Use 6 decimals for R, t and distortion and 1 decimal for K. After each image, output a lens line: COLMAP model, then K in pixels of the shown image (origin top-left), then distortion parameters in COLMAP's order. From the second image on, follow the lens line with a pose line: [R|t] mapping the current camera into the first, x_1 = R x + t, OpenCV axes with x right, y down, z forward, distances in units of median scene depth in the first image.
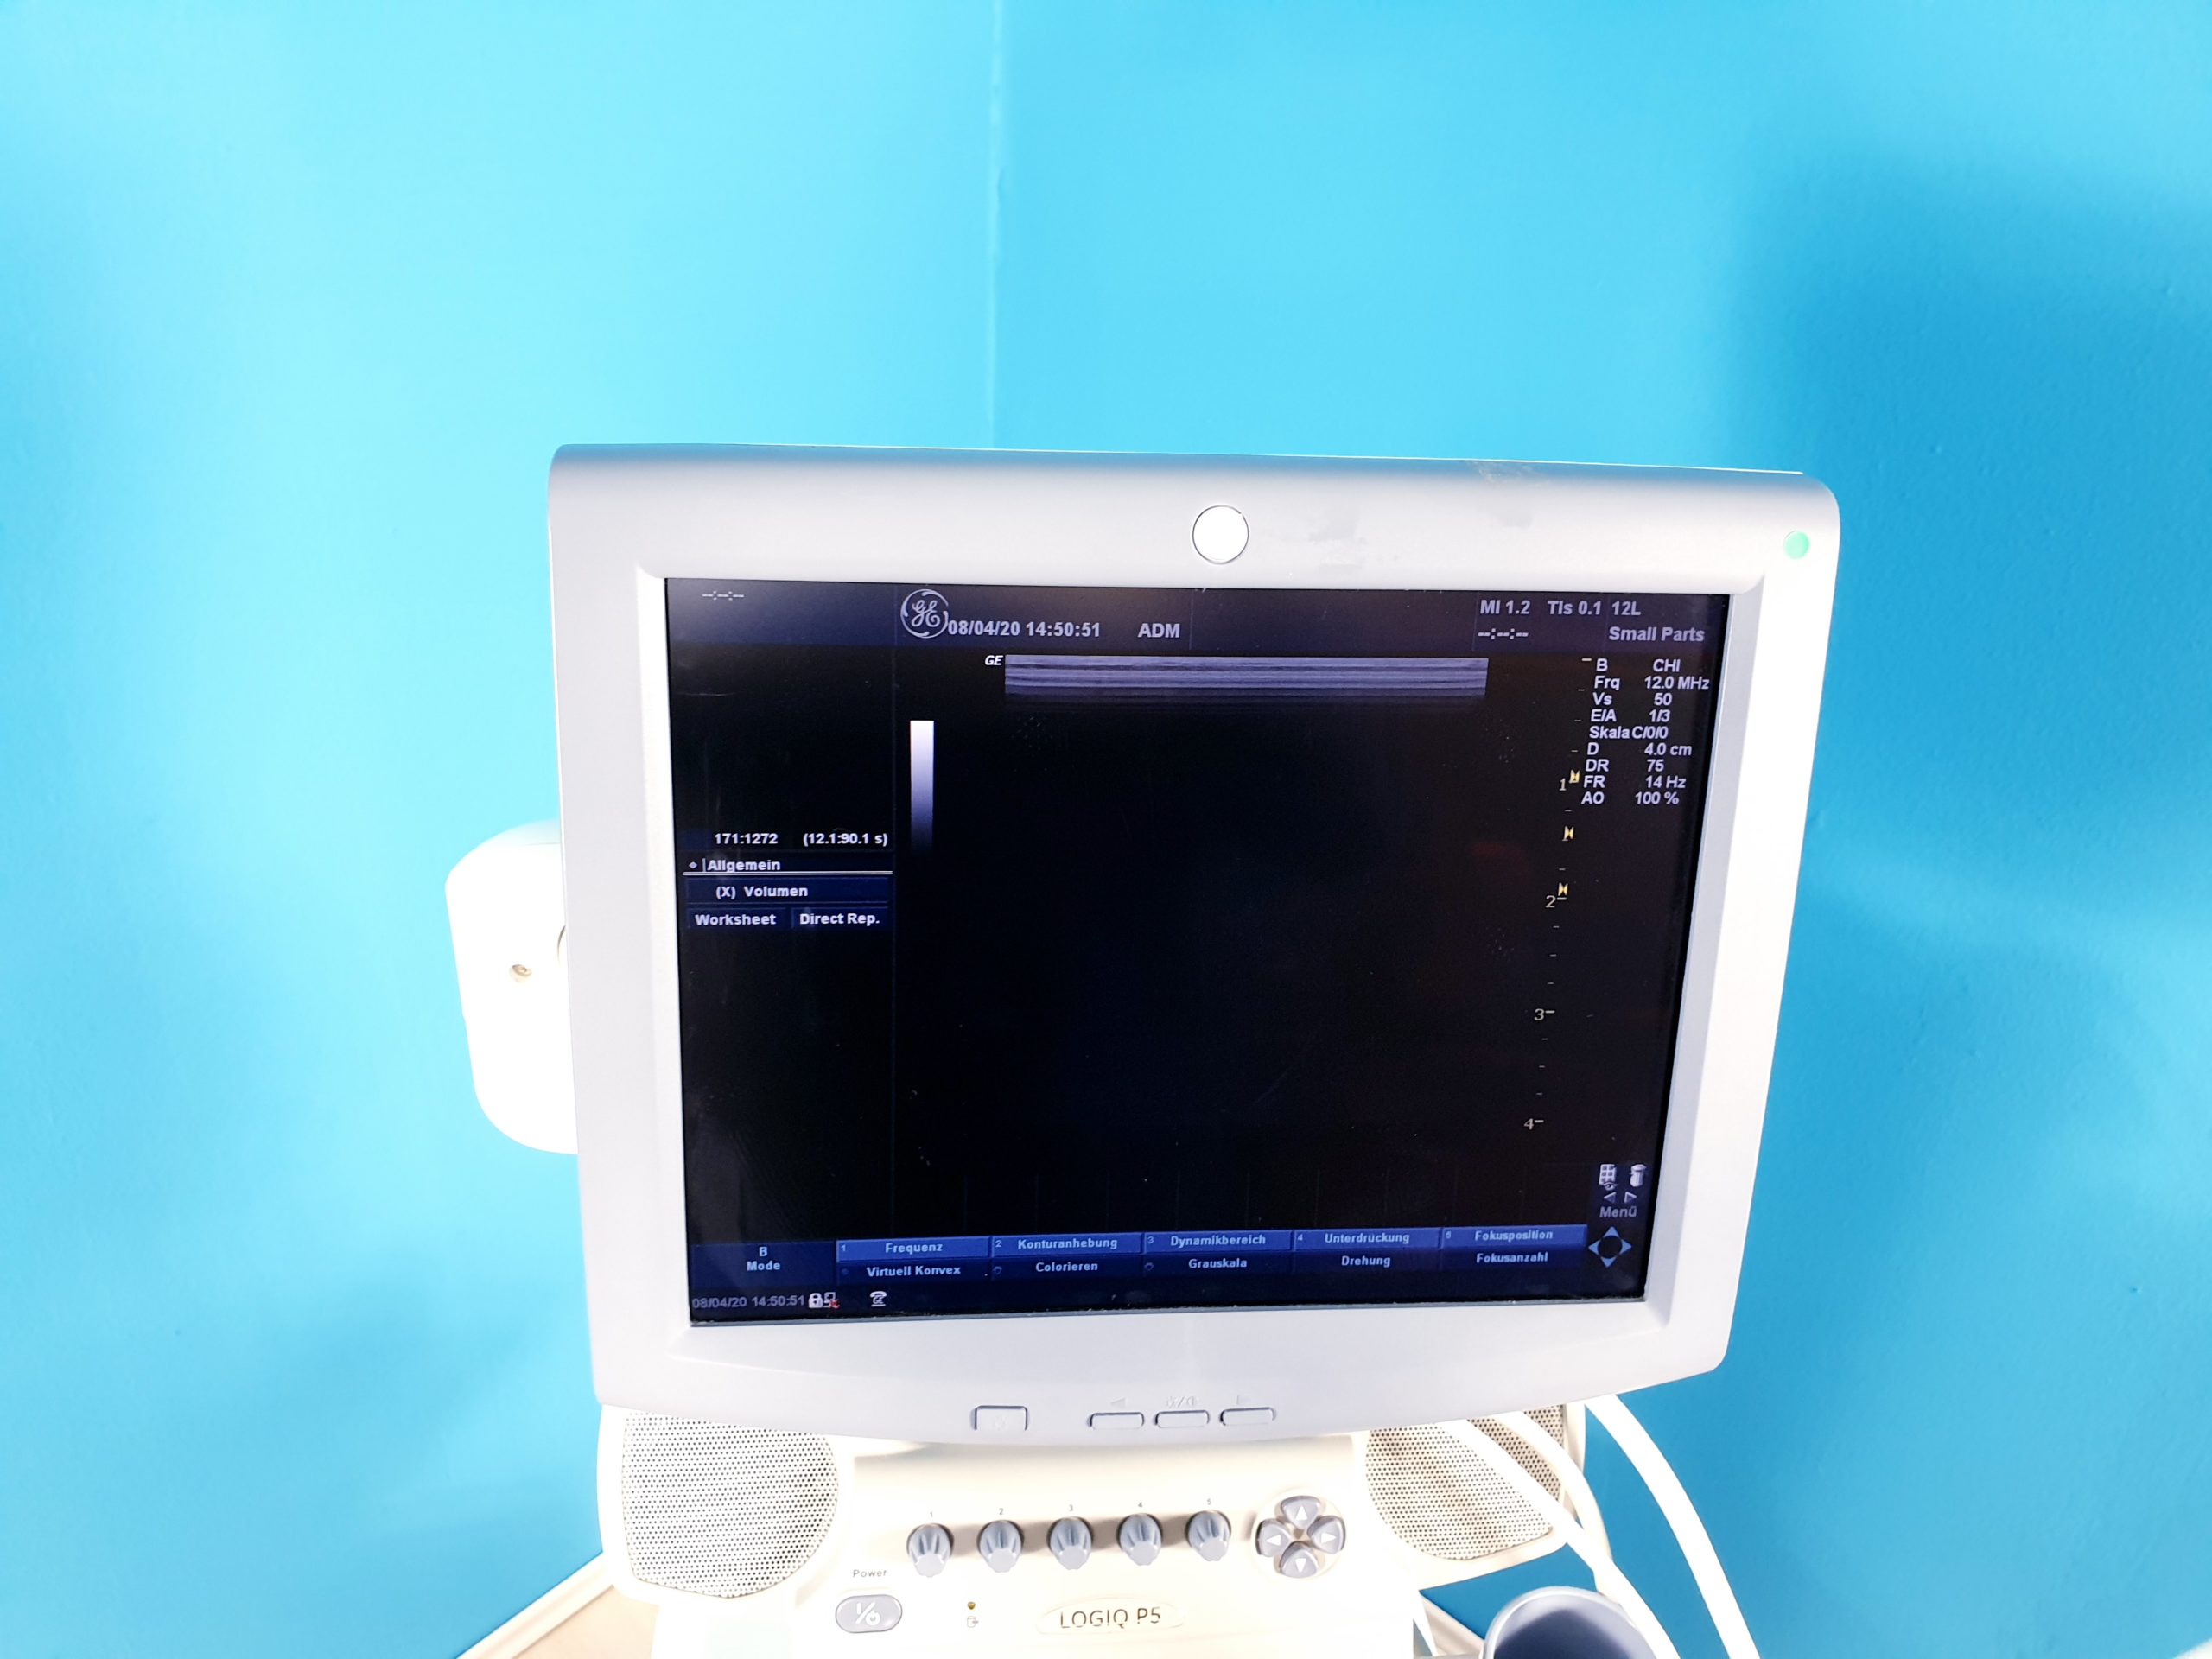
lens RADIAL K [[1823.0, 0, 1090.7], [0, 1823.0, 840.3], [0, 0, 1]] dist [0.104558, -0.370844]
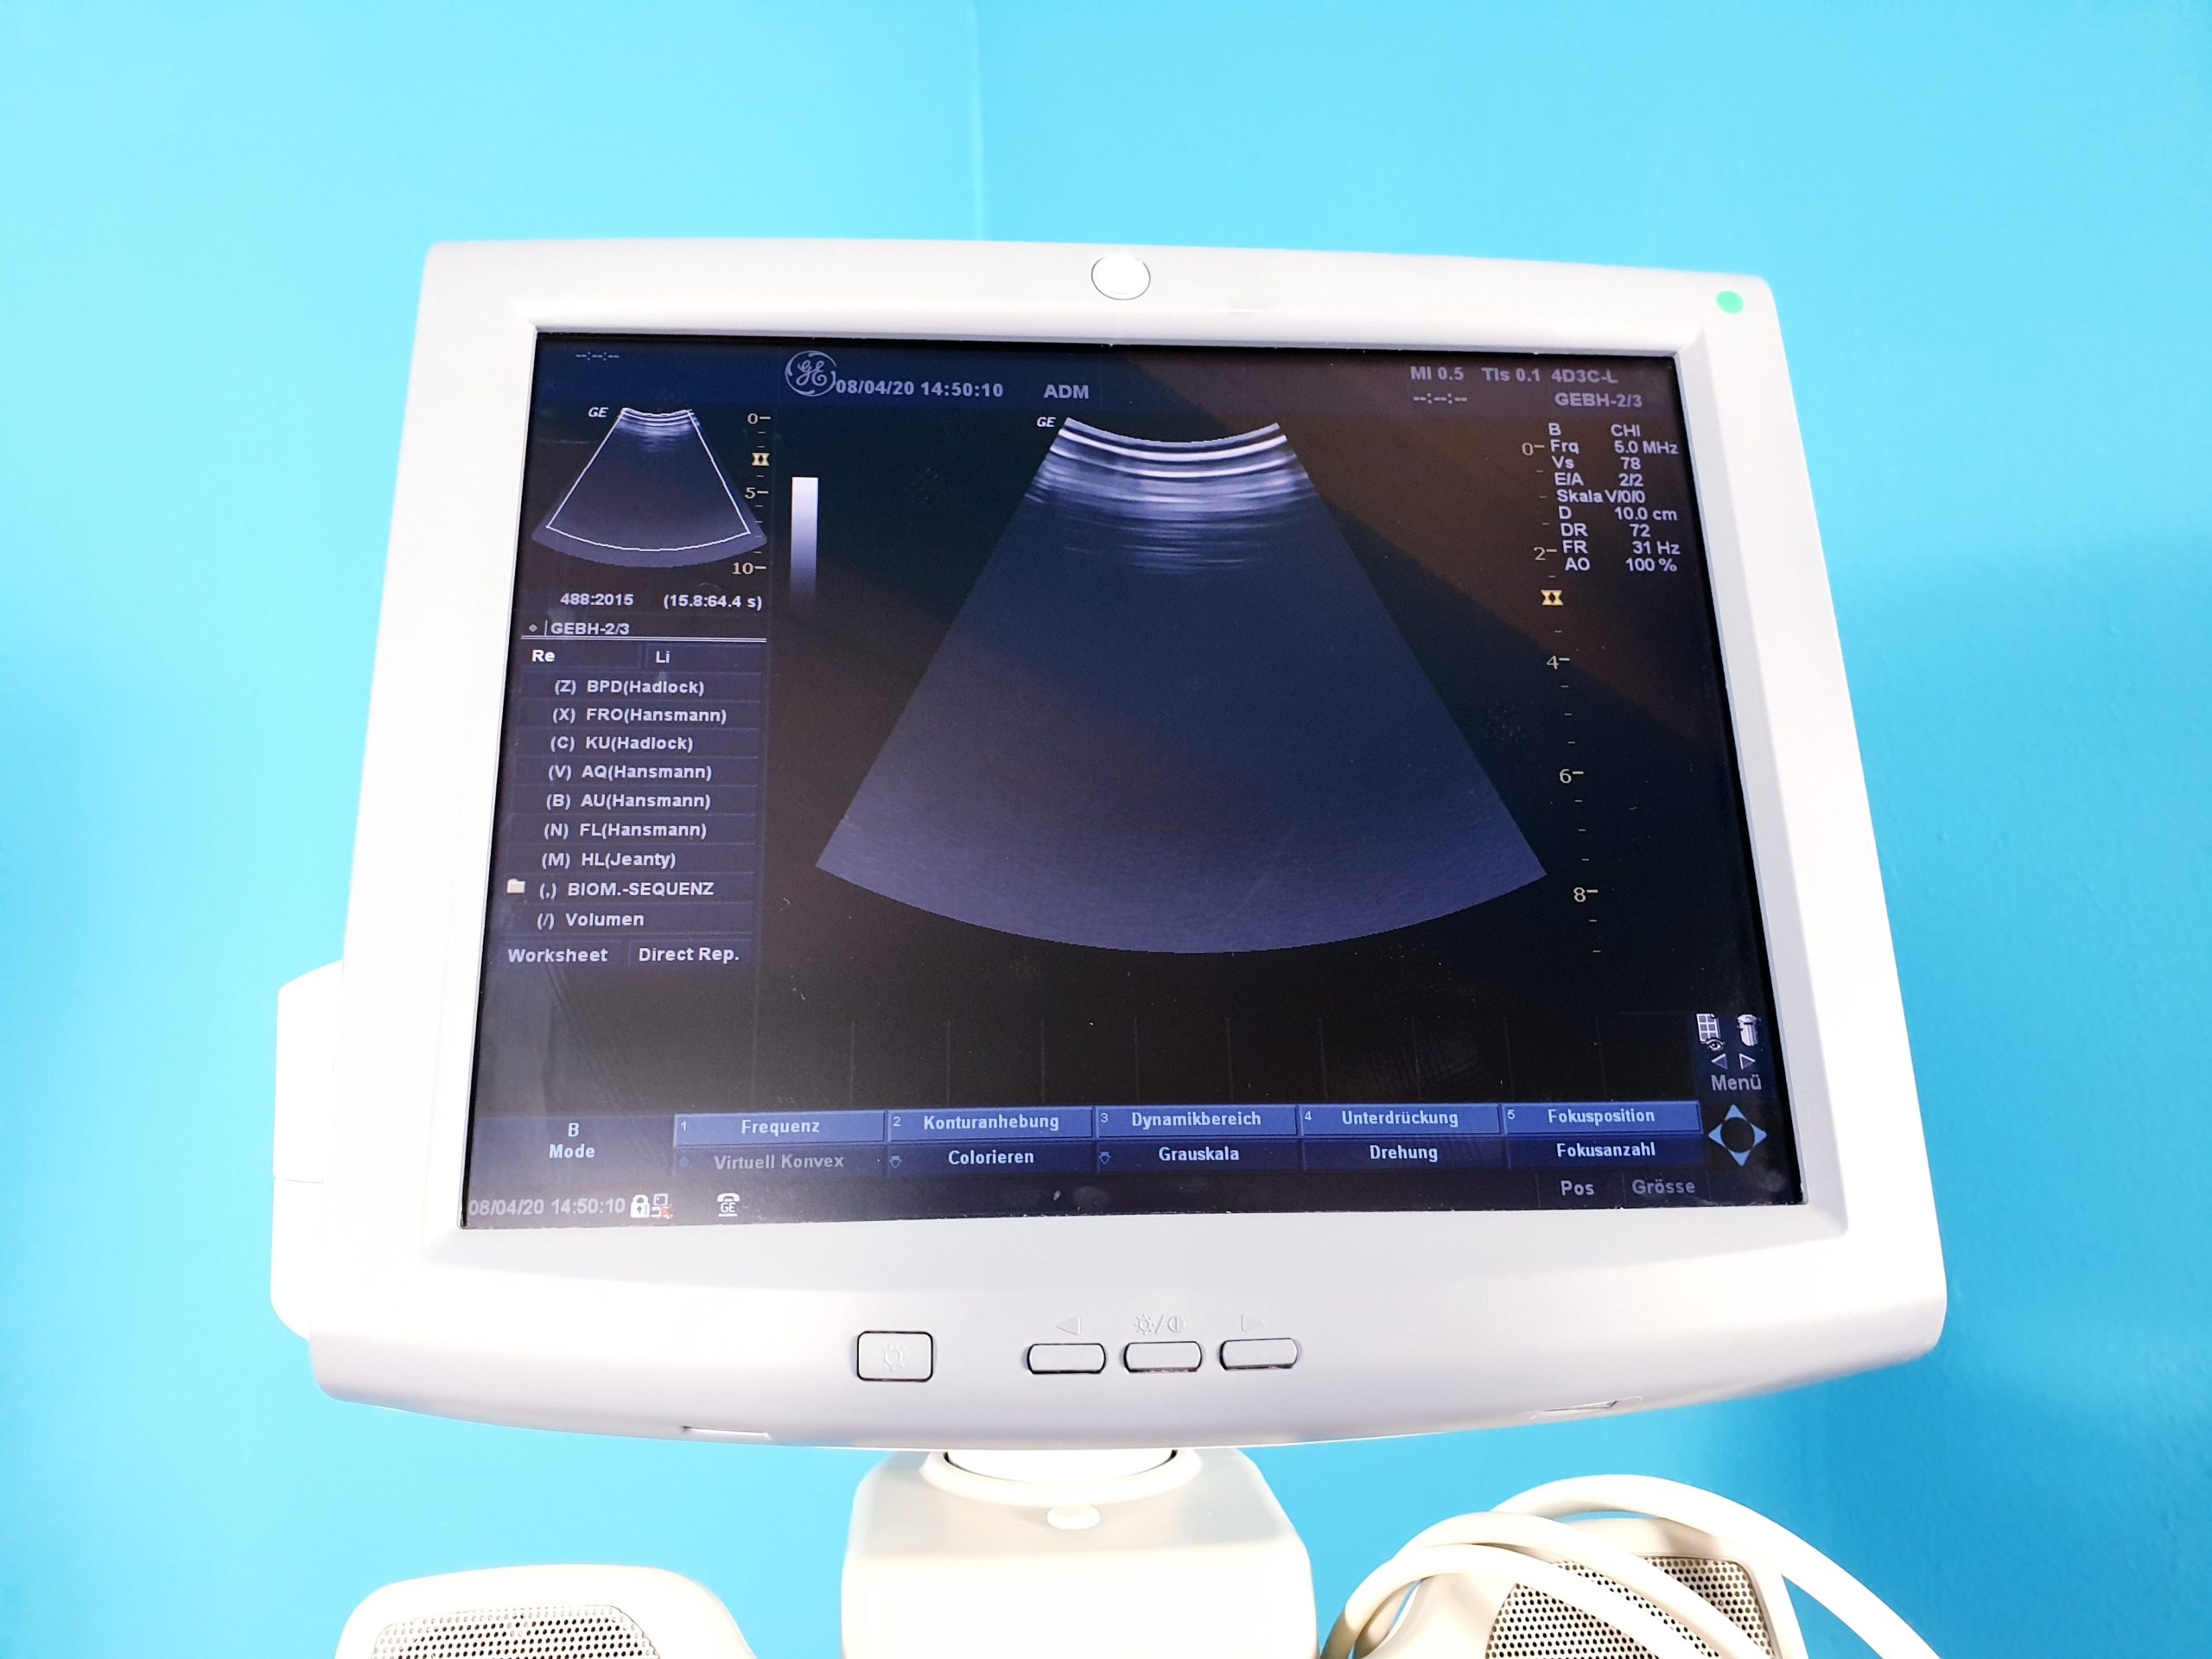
lens RADIAL K [[1819.5, 0, 1074.9], [0, 1819.5, 831.5], [0, 0, 1]] dist [0.114327, -0.411678]
pose [[0.998318, -0.057527, -0.007221, 0.033156], [0.043134, 0.820168, -0.570494, 0.544825], [0.038741, 0.569223, 0.821270, 0.333513]]
